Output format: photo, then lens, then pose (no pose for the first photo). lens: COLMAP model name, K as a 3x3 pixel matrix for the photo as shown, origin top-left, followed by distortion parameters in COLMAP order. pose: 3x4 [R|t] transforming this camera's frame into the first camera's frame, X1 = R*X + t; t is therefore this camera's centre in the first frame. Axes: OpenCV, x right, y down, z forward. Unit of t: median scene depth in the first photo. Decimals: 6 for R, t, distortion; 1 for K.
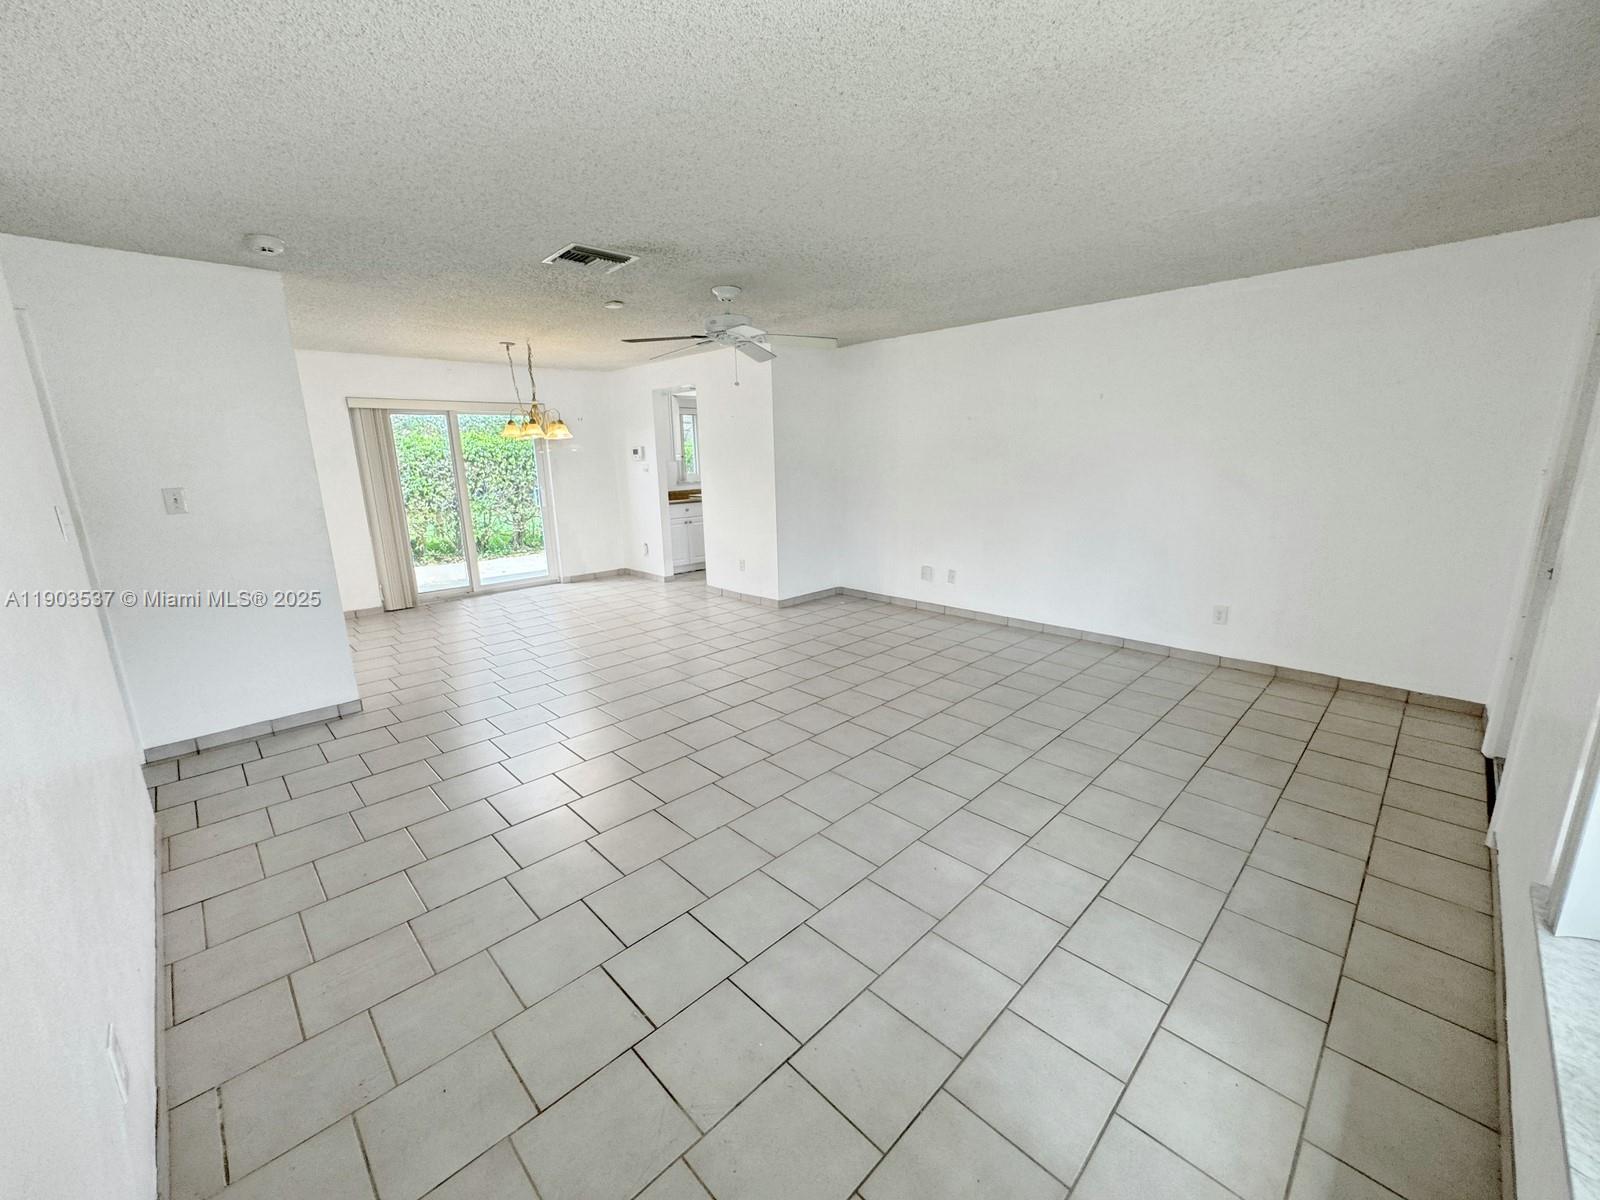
lens RADIAL K [[643.0, 0, 789.6], [0, 643.0, 605.3], [0, 0, 1]] dist [-0.002741, 0.000024]
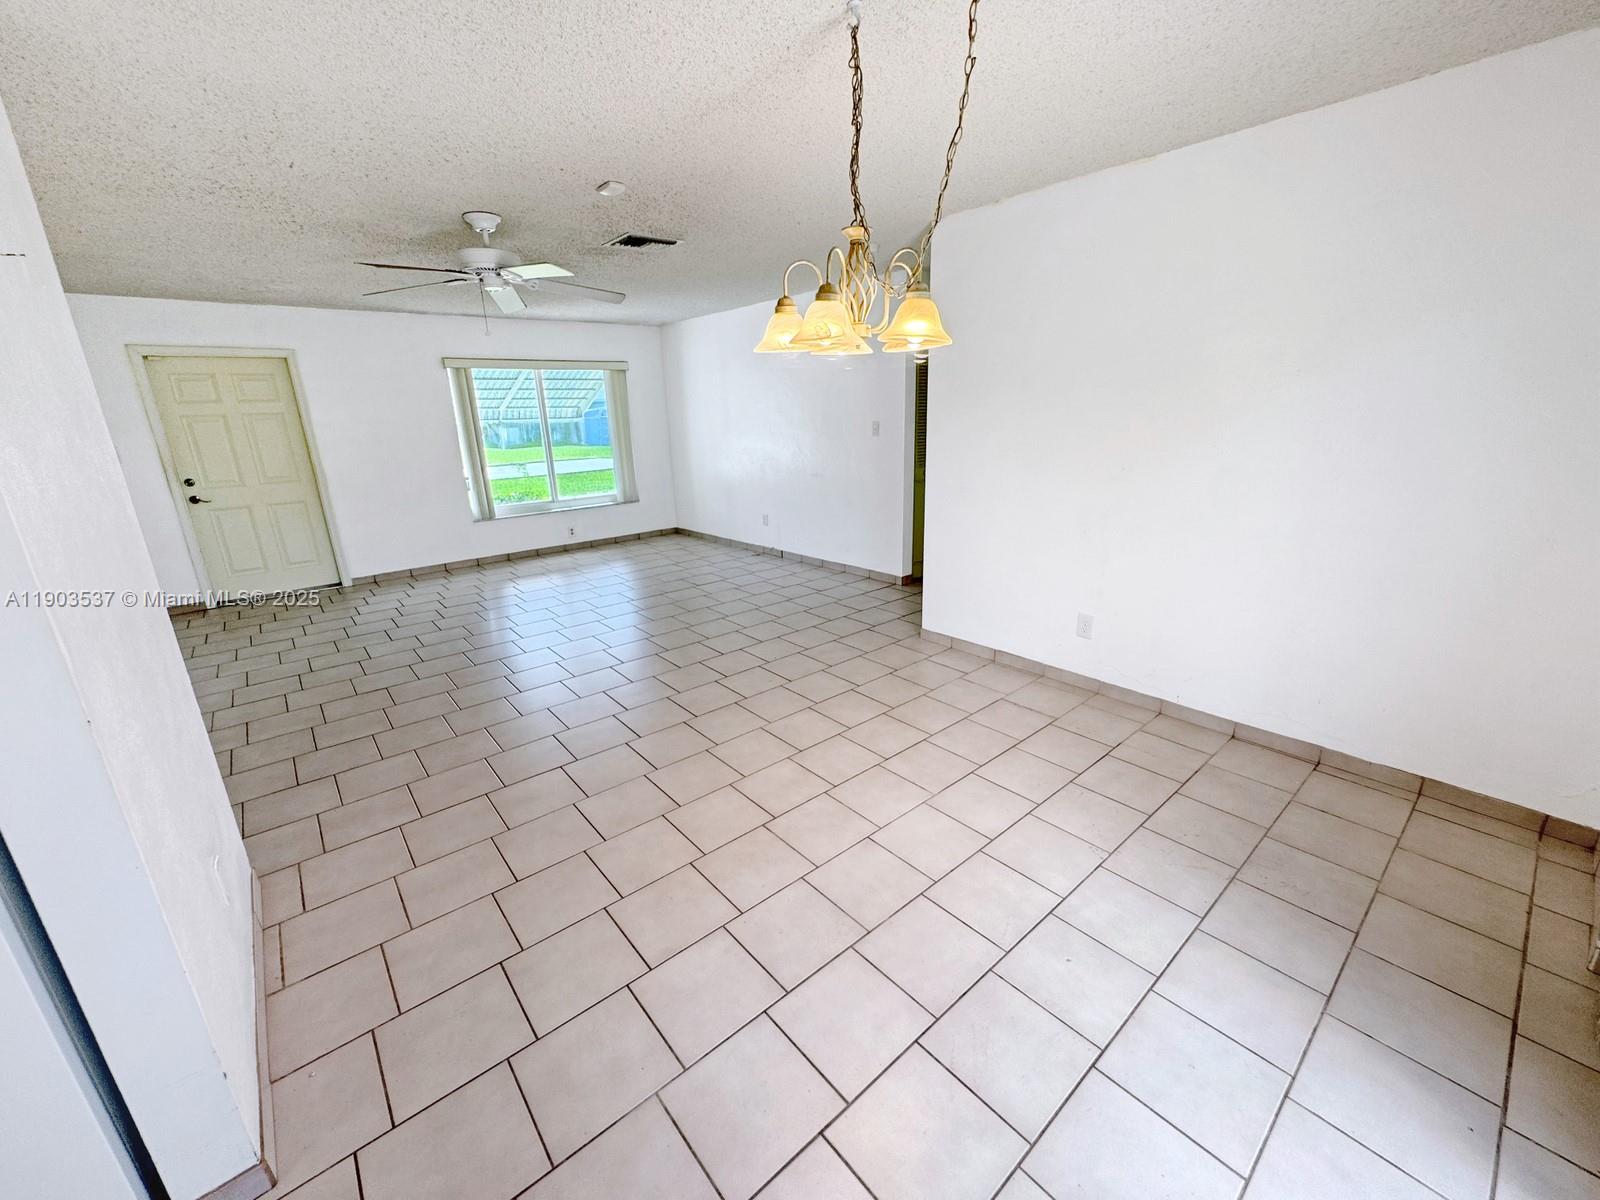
lens RADIAL K [[643.0, 0, 799.2], [0, 643.0, 597.3], [0, 0, 1]] dist [-0.002741, 0.000024]
pose [[-0.996772, 0.036482, 0.071515, -0.498895], [0.067312, 0.865250, 0.496802, -0.421217], [-0.043754, 0.500012, -0.864912, 1.793438]]
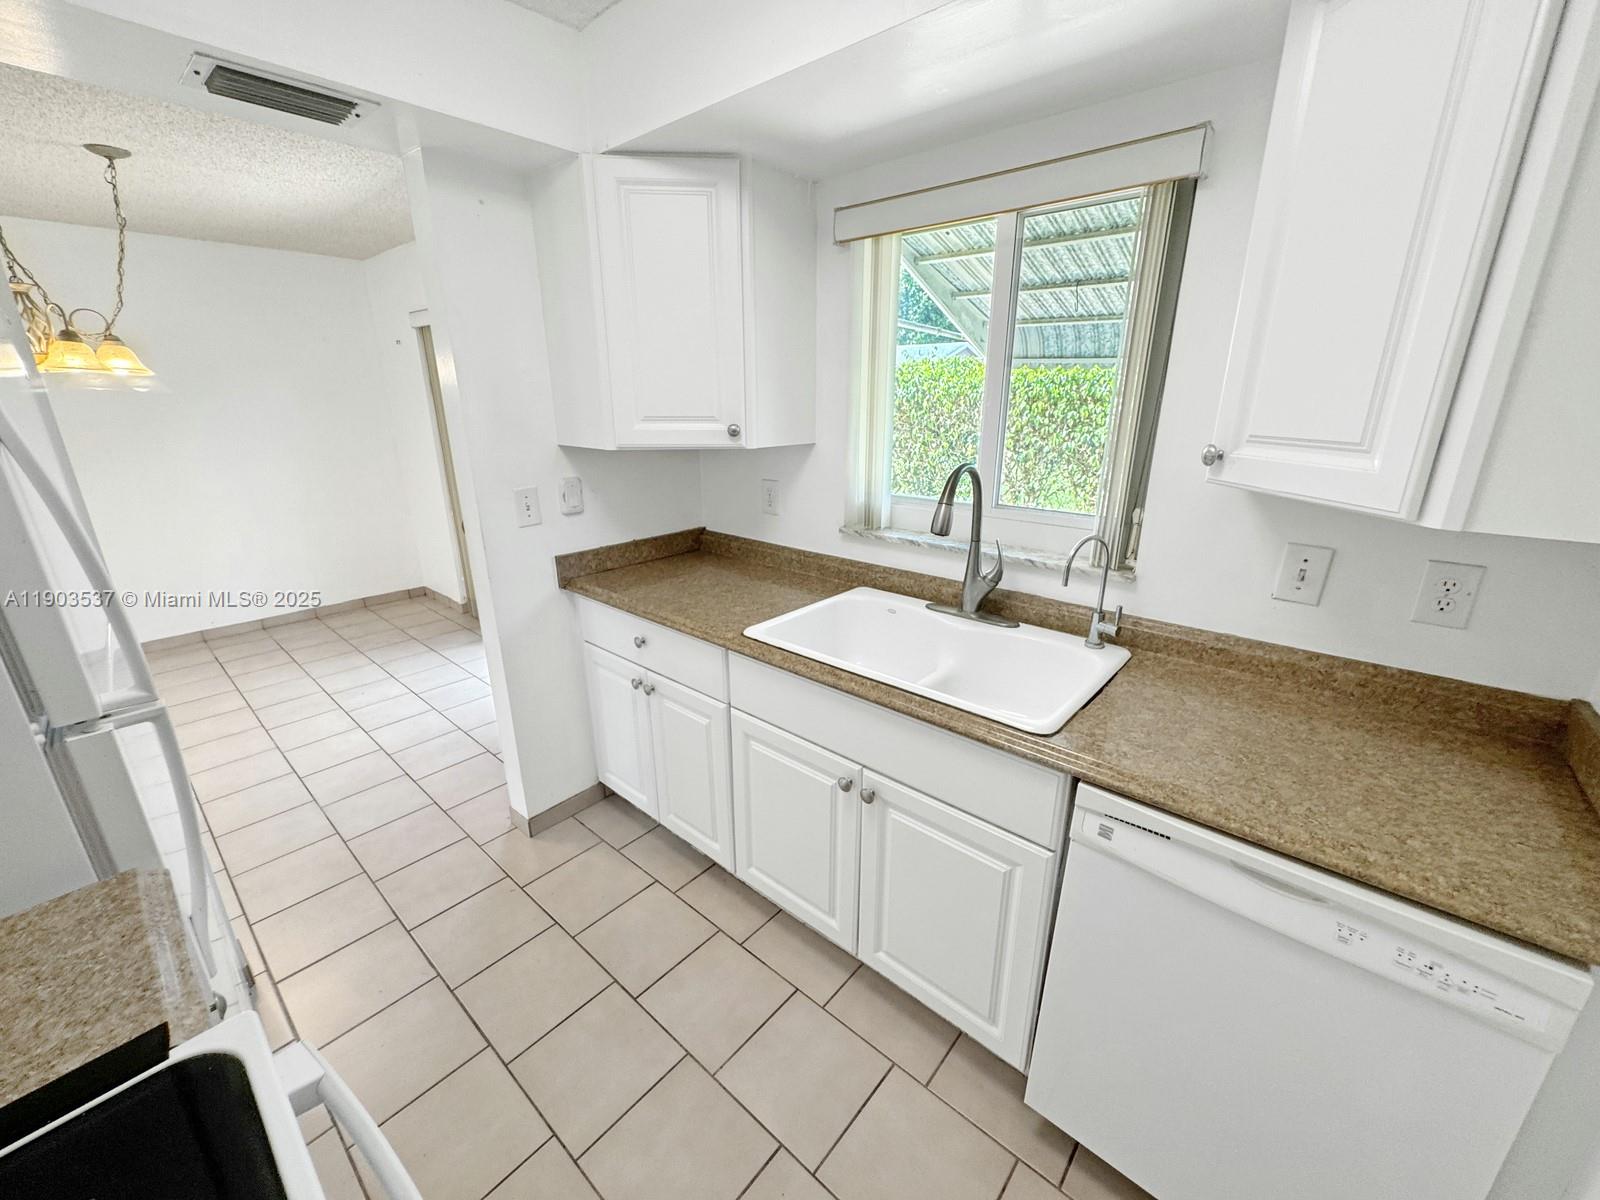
lens RADIAL K [[643.0, 0, 802.2], [0, 643.0, 600.7], [0, 0, 1]] dist [-0.002741, 0.000024]
pose [[0.093533, 0.330426, -0.939186, 0.166203], [-0.227202, 0.925514, 0.302989, -0.487322], [0.969345, 0.185046, 0.161640, 1.937176]]
